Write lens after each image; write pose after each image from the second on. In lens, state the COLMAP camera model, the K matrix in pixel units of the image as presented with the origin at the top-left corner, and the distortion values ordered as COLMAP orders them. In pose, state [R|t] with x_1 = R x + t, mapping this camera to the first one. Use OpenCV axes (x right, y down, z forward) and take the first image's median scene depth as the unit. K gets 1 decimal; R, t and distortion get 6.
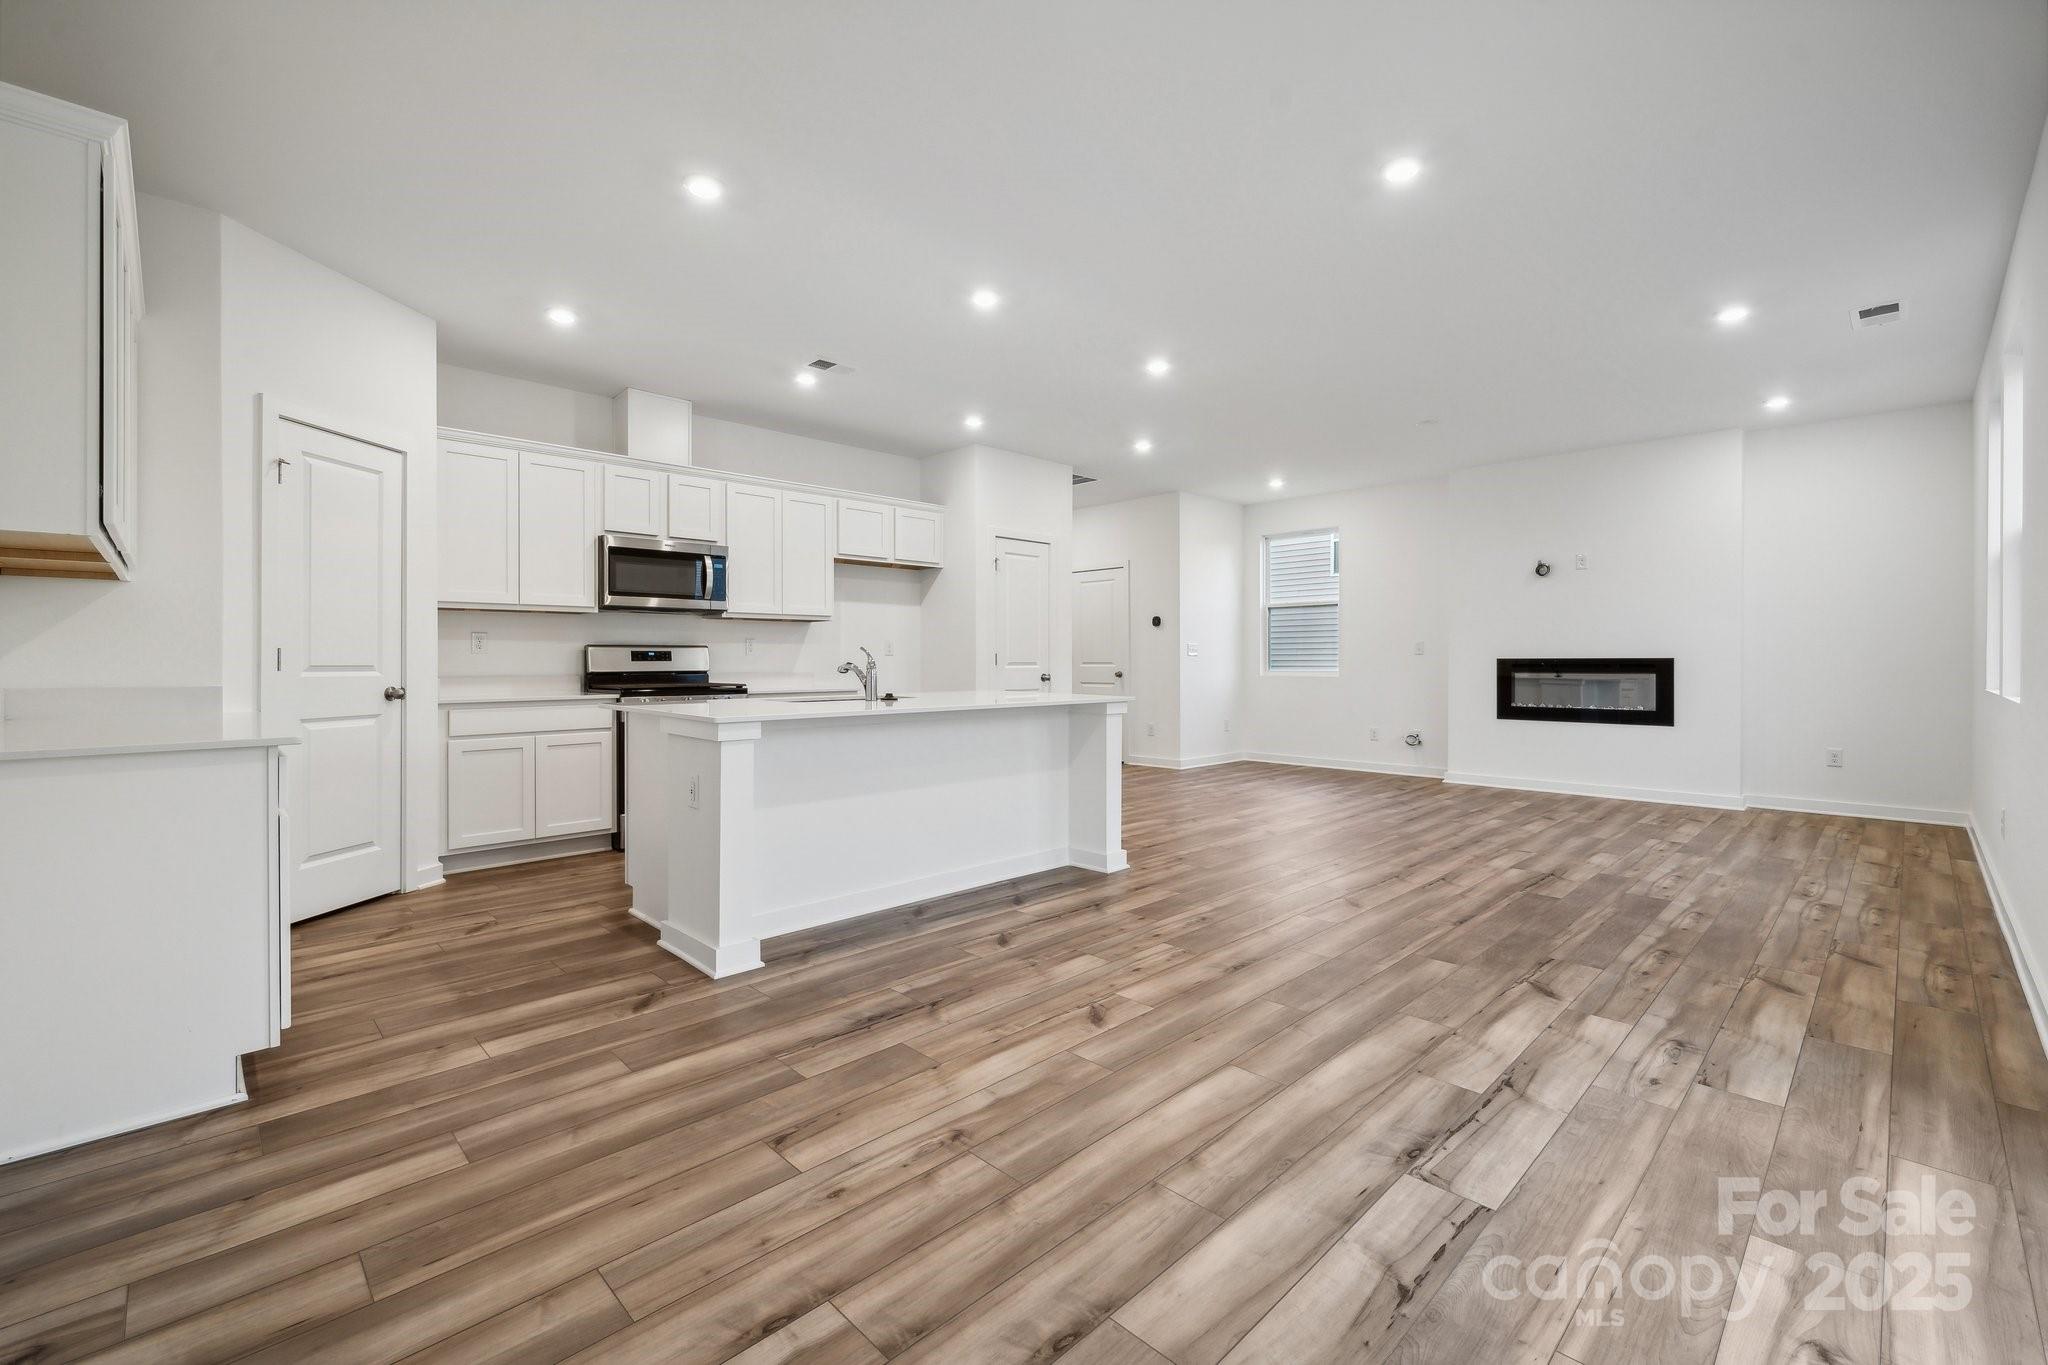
lens RADIAL K [[851.3, 0, 1038.4], [0, 851.3, 670.7], [0, 0, 1]] dist [0.000202, -0.000122]
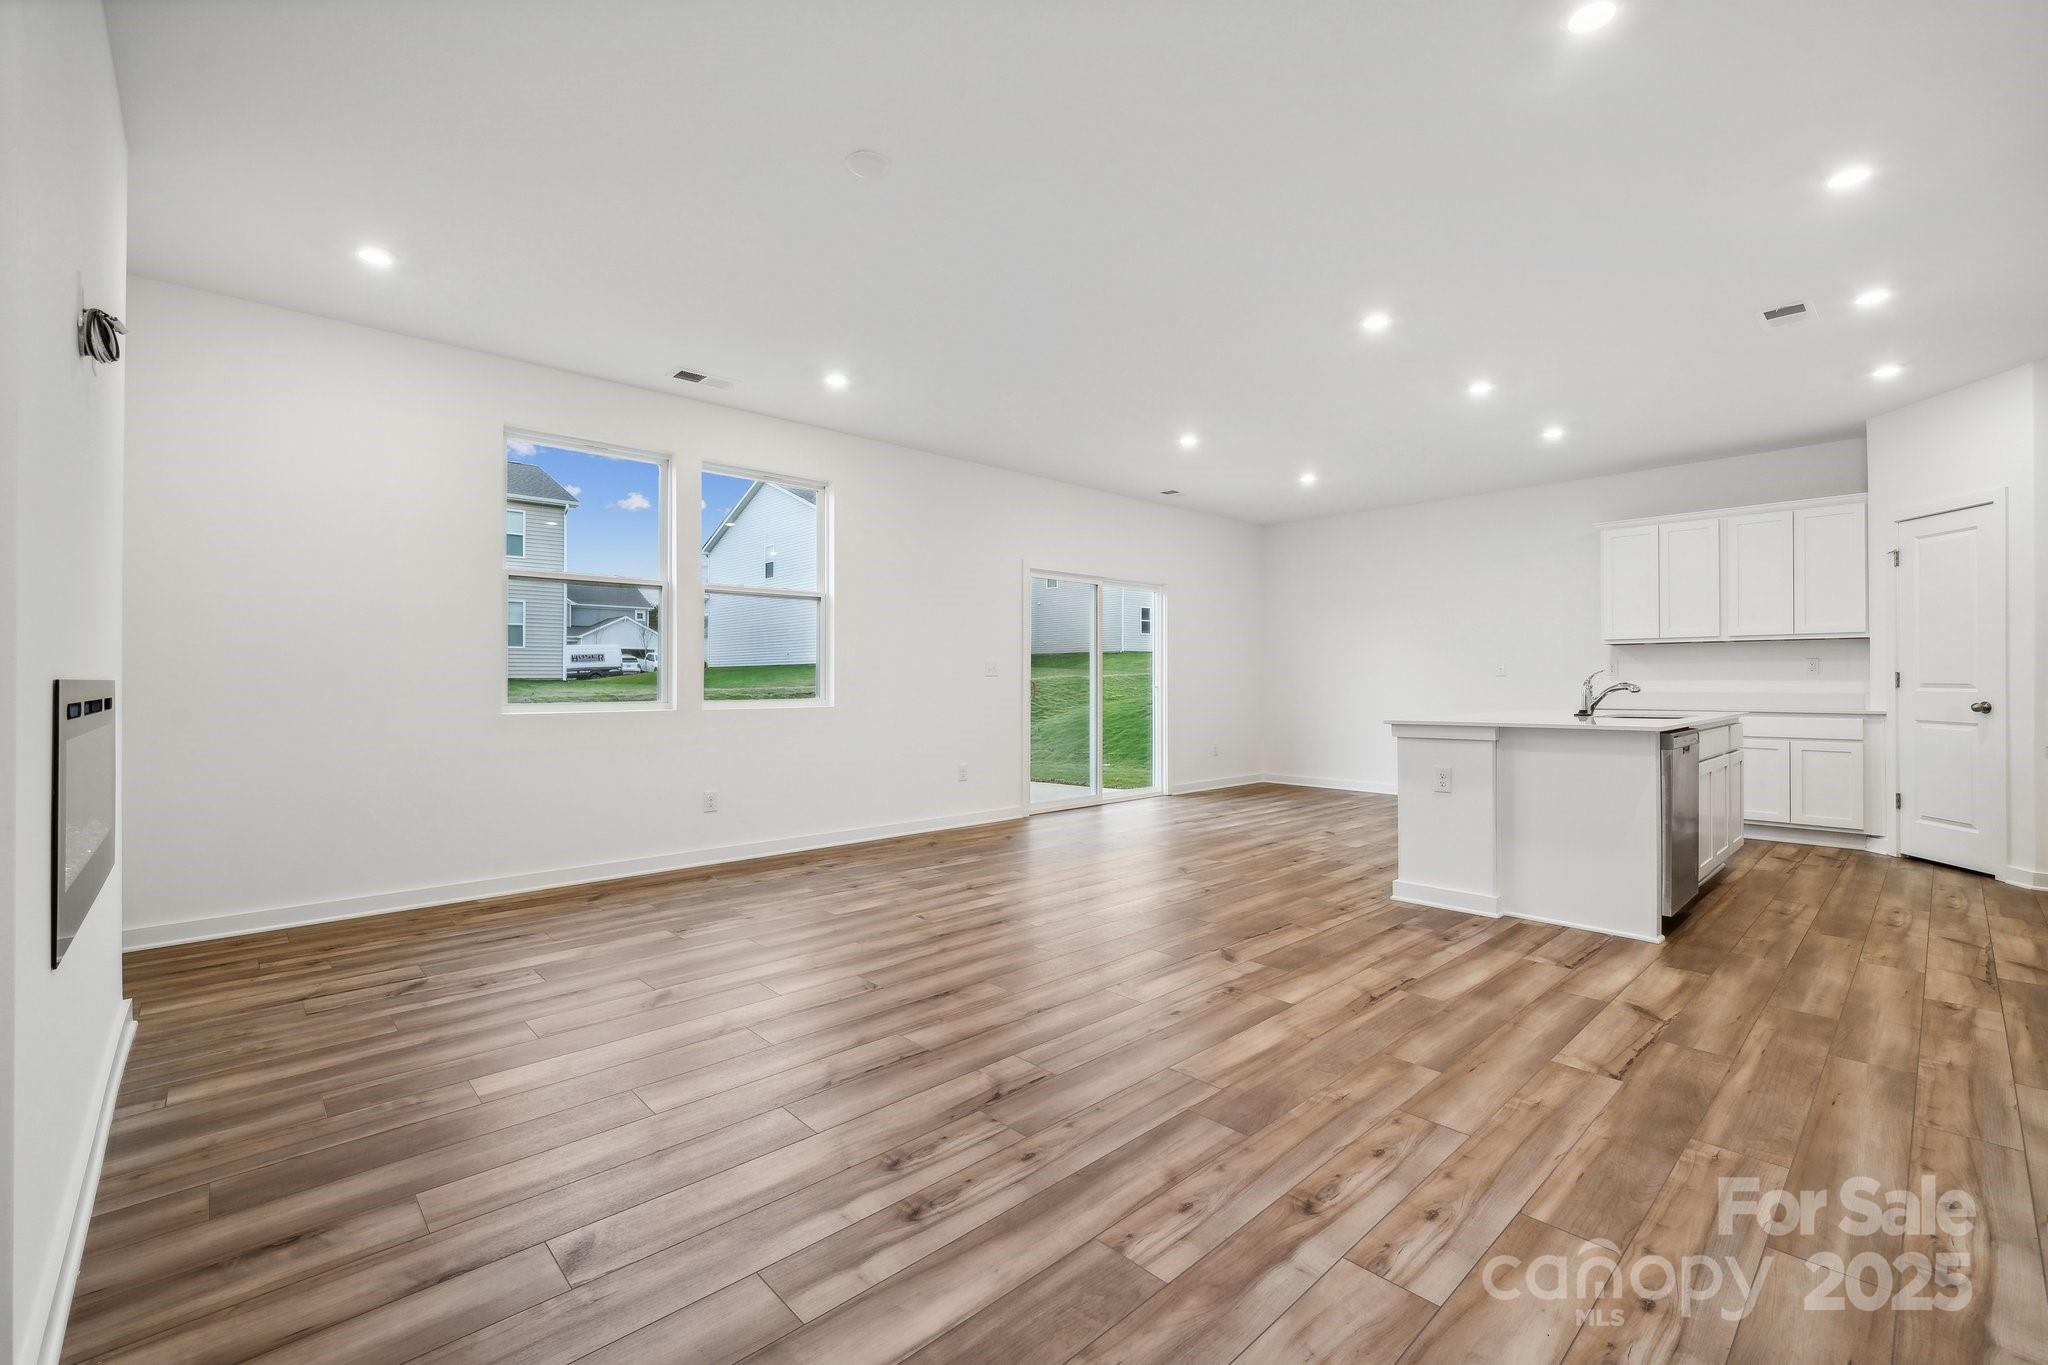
lens RADIAL K [[851.3, 0, 1038.4], [0, 851.3, 670.7], [0, 0, 1]] dist [0.000202, -0.000122]
pose [[-0.999975, 0.002263, 0.006672, 0.836743], [0.002274, 0.999996, 0.001743, -0.048022], [-0.006668, 0.001758, -0.999976, 3.274050]]
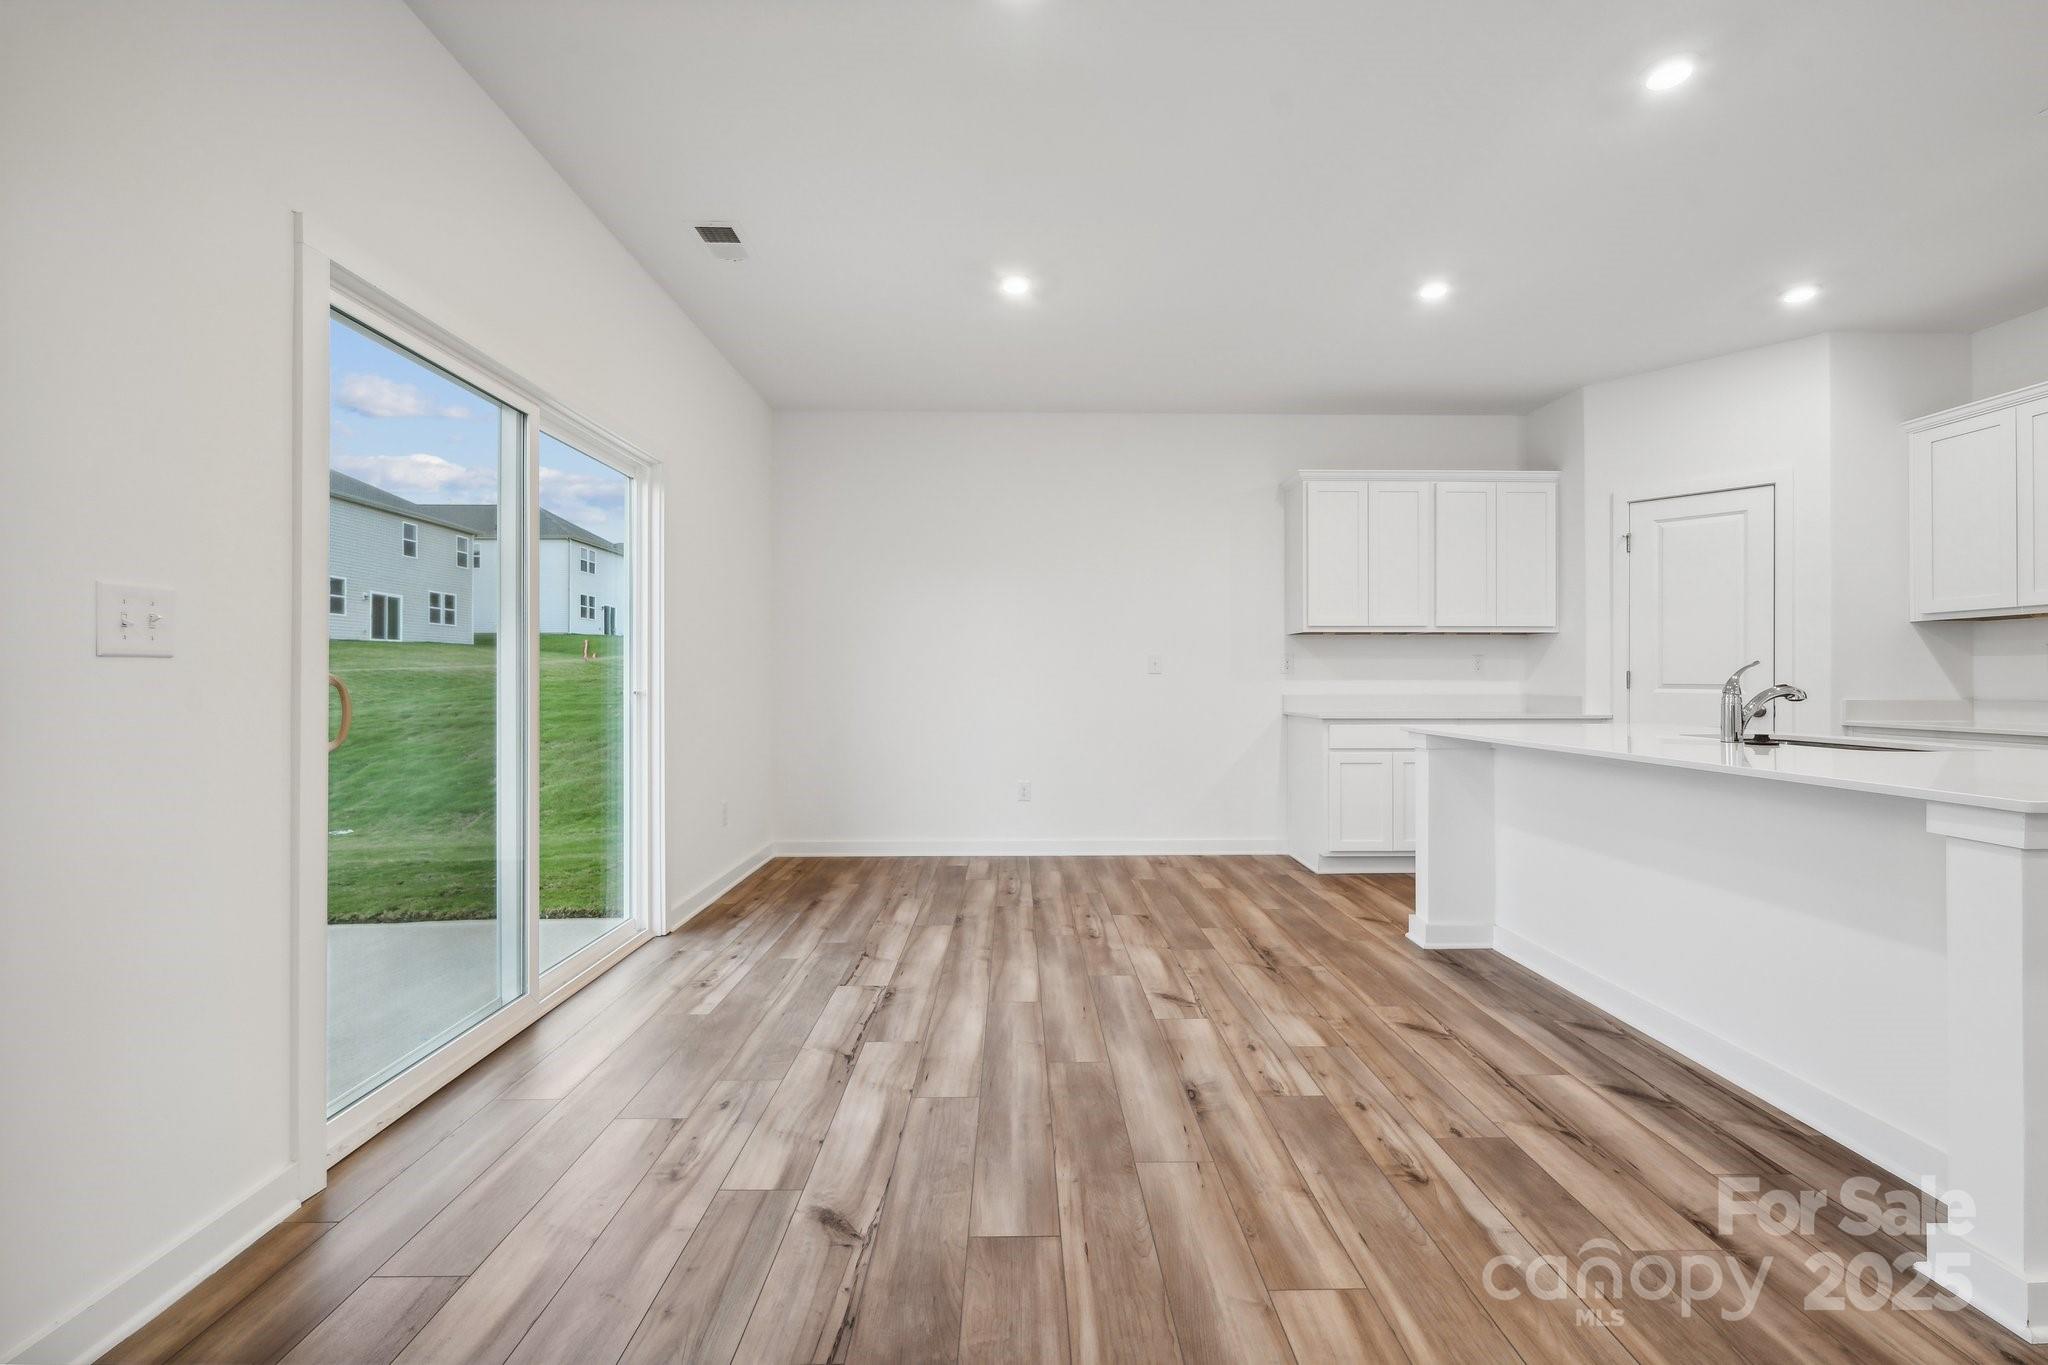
lens RADIAL K [[851.3, 0, 1038.4], [0, 851.3, 670.7], [0, 0, 1]] dist [0.000202, -0.000122]
pose [[-0.678682, -0.007119, -0.734398, 0.988582], [-0.009688, 0.999953, -0.000741, -0.021877], [0.734368, 0.006612, -0.678719, 1.586469]]
